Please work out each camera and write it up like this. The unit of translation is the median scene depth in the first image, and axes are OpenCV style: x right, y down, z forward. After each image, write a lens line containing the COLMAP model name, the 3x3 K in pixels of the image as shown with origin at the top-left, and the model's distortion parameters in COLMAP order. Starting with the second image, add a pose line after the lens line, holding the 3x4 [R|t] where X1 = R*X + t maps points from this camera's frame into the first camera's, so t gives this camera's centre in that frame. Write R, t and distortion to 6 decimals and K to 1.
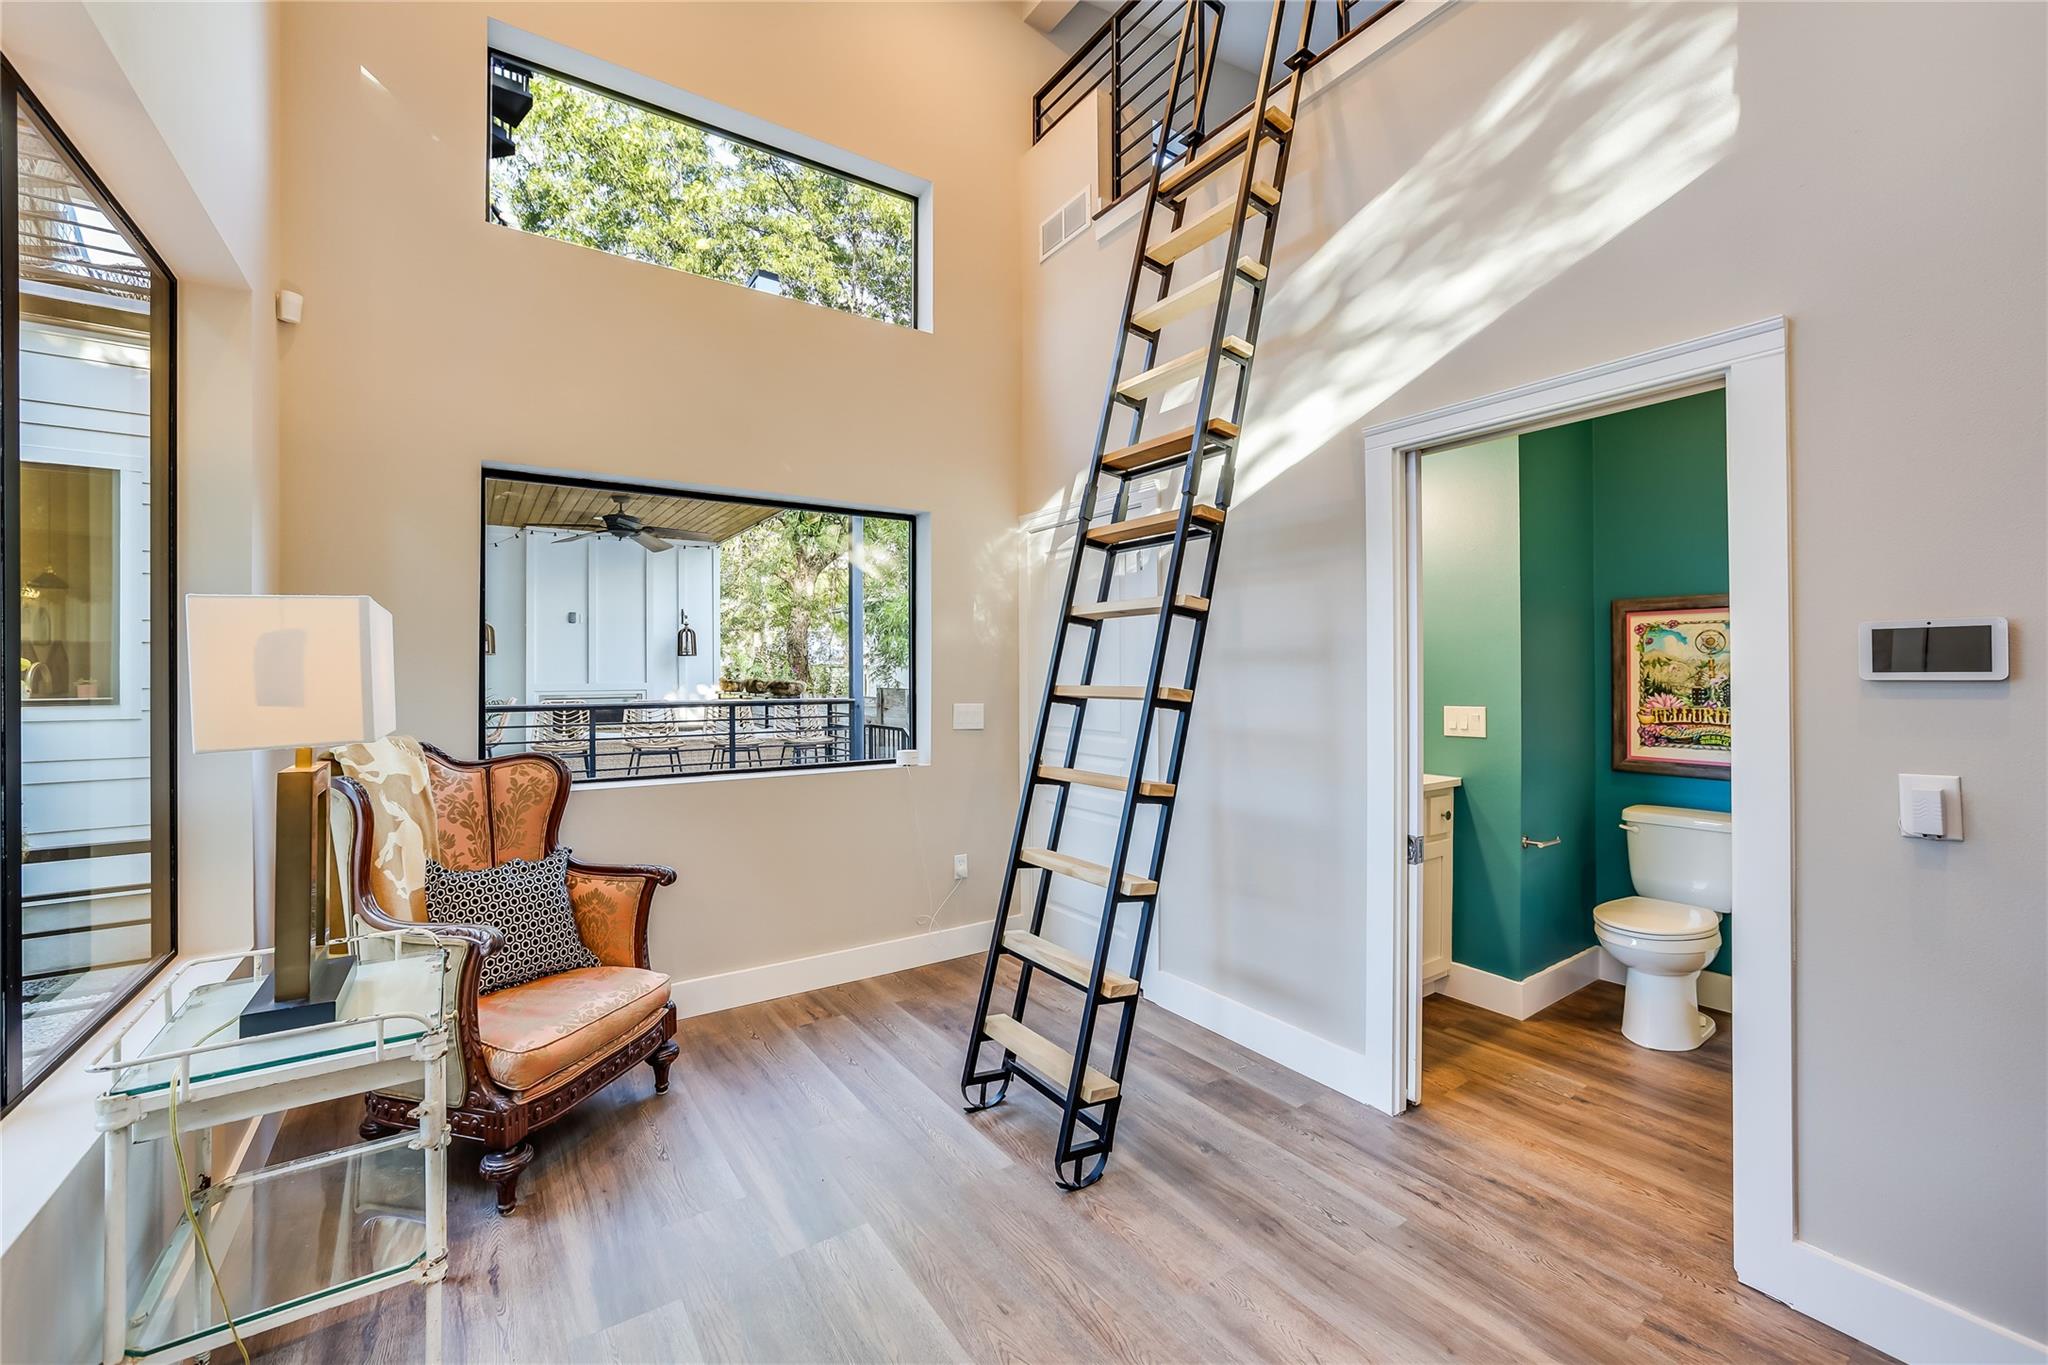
lens RADIAL K [[811.2, 0, 1025.3], [0, 811.2, 671.4], [0, 0, 1]] dist [-0.000521, 0.000000]
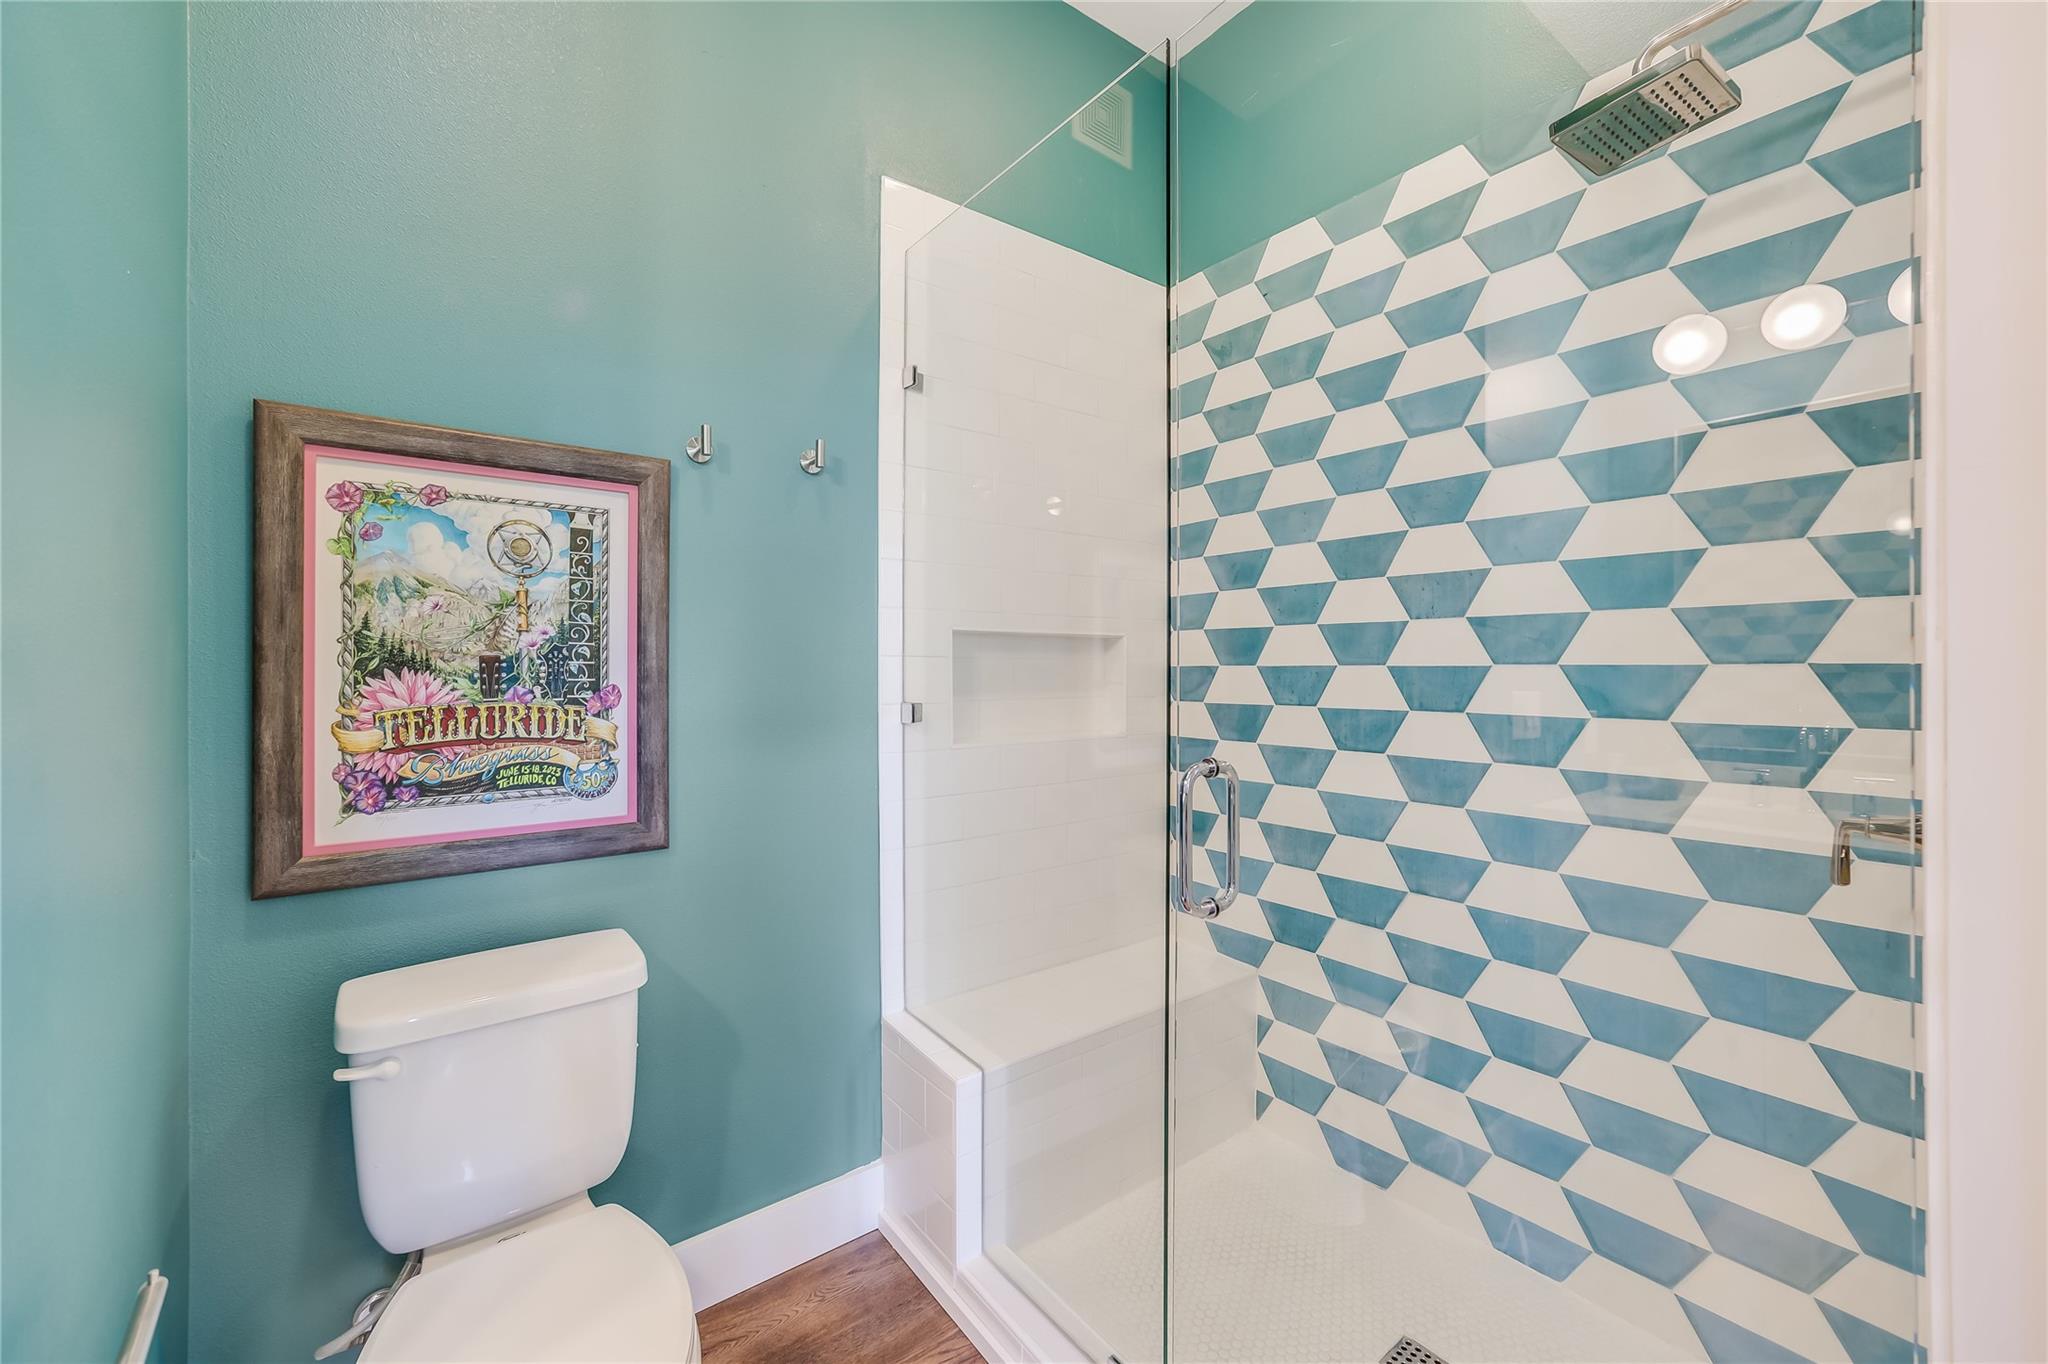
lens RADIAL K [[815.8, 0, 1024.7], [0, 815.8, 661.2], [0, 0, 1]] dist [0.000616, 0.000220]
pose [[-0.053210, 0.008889, 0.998544, 0.377993], [-0.001296, 0.999959, -0.008970, 0.025689], [-0.998583, -0.001772, -0.053196, 0.718849]]
